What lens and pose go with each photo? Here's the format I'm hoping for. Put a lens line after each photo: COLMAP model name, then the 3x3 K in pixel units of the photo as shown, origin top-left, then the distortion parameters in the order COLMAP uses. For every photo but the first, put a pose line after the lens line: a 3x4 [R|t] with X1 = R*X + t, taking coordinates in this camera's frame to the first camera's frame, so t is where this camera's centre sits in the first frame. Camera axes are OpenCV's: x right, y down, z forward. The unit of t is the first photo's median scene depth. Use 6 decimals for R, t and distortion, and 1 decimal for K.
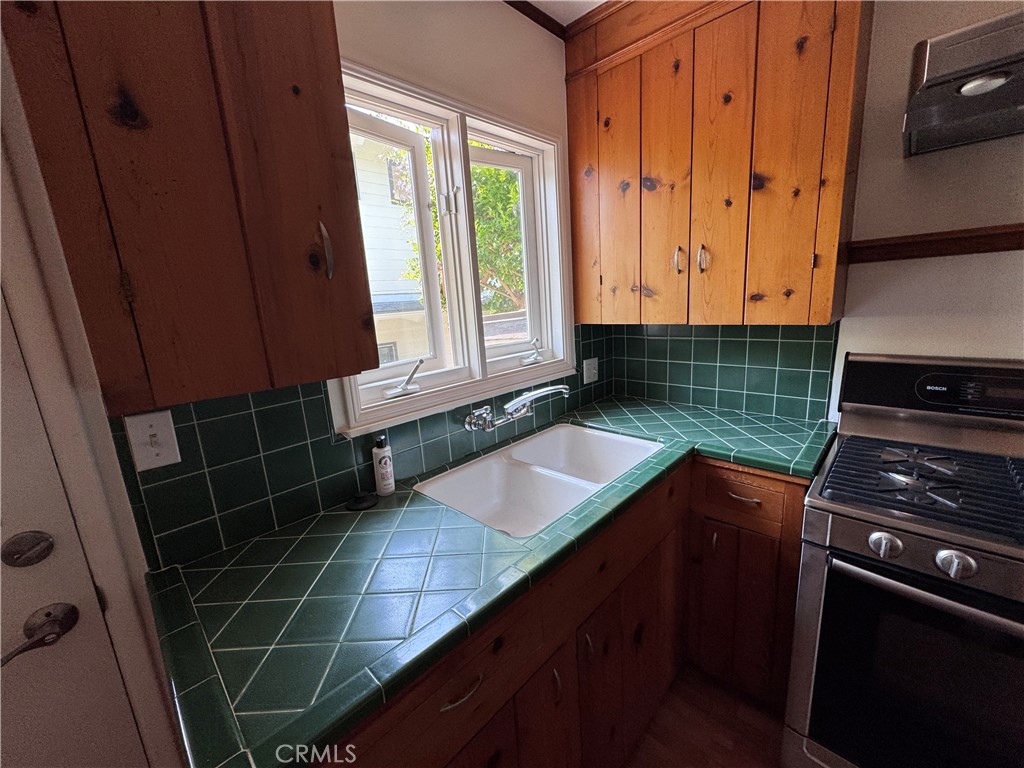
lens RADIAL K [[411.1, 0, 514.0], [0, 411.1, 384.3], [0, 0, 1]] dist [-0.003604, -0.000606]
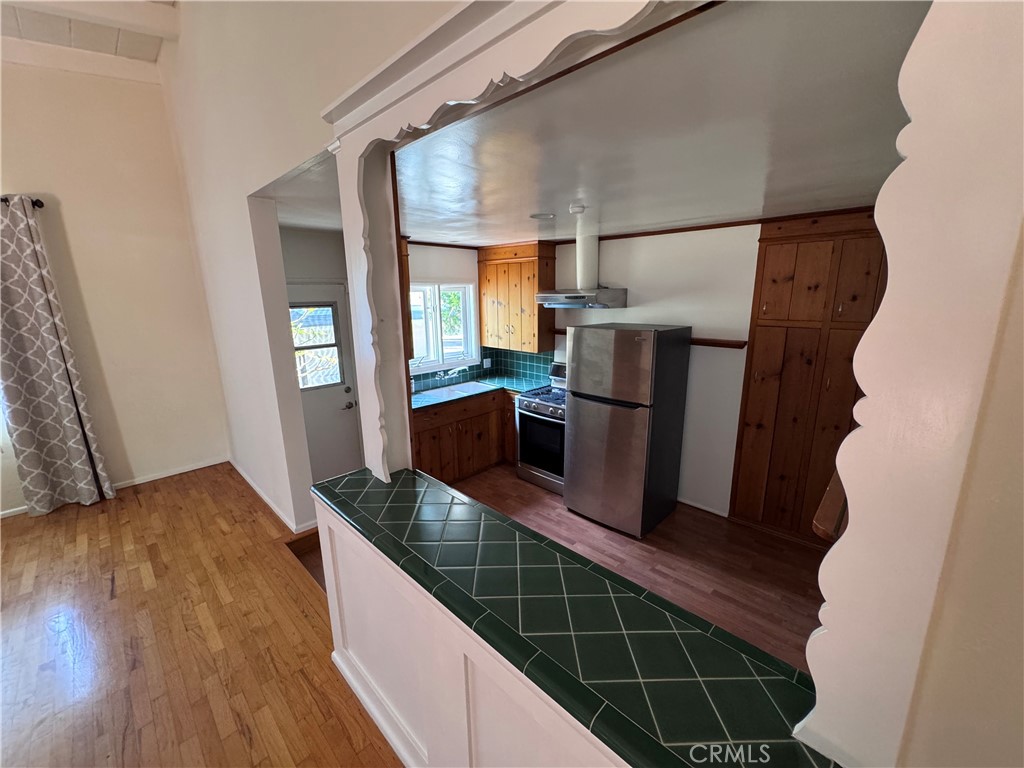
lens RADIAL K [[411.1, 0, 513.8], [0, 411.1, 383.9], [0, 0, 1]] dist [-0.003604, -0.000606]
pose [[0.998531, 0.053739, 0.006982, 0.521486], [-0.053842, 0.998429, 0.015495, 0.073280], [-0.006139, -0.015848, 0.999856, -2.453598]]
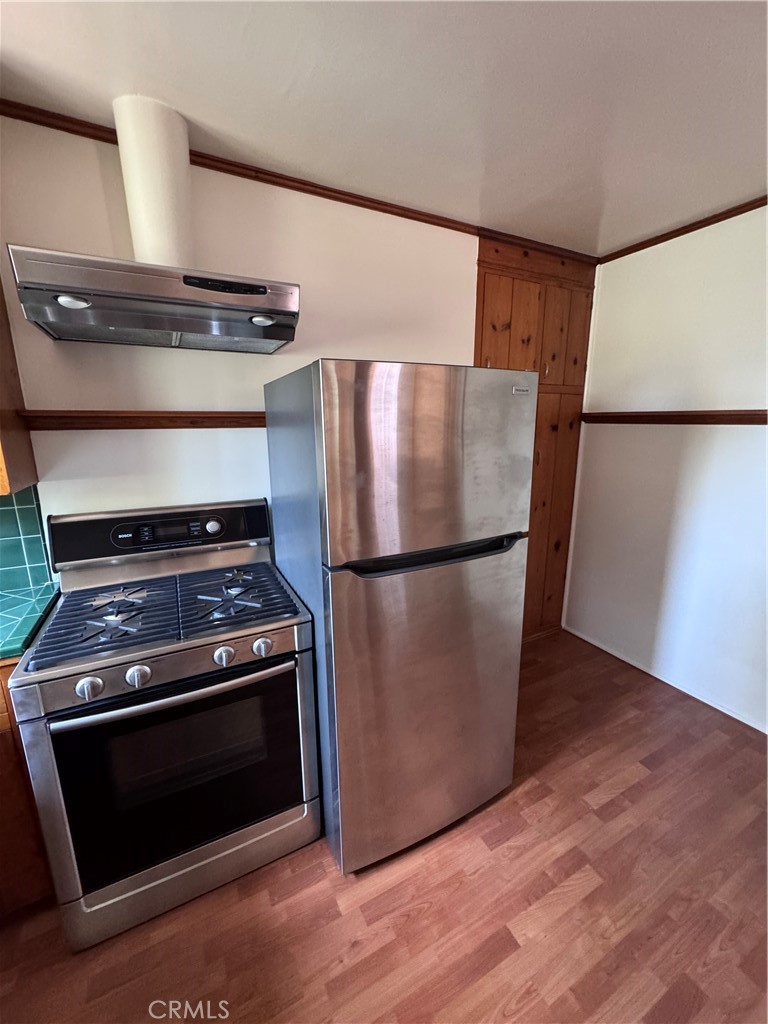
lens RADIAL K [[411.1, 0, 385.1], [0, 411.1, 512.6], [0, 0, 1]] dist [-0.003604, -0.000606]
pose [[0.319628, -0.143385, 0.936632, 0.124942], [0.175809, 0.980295, 0.090074, -0.032185], [-0.931090, 0.135878, 0.338538, -0.158391]]
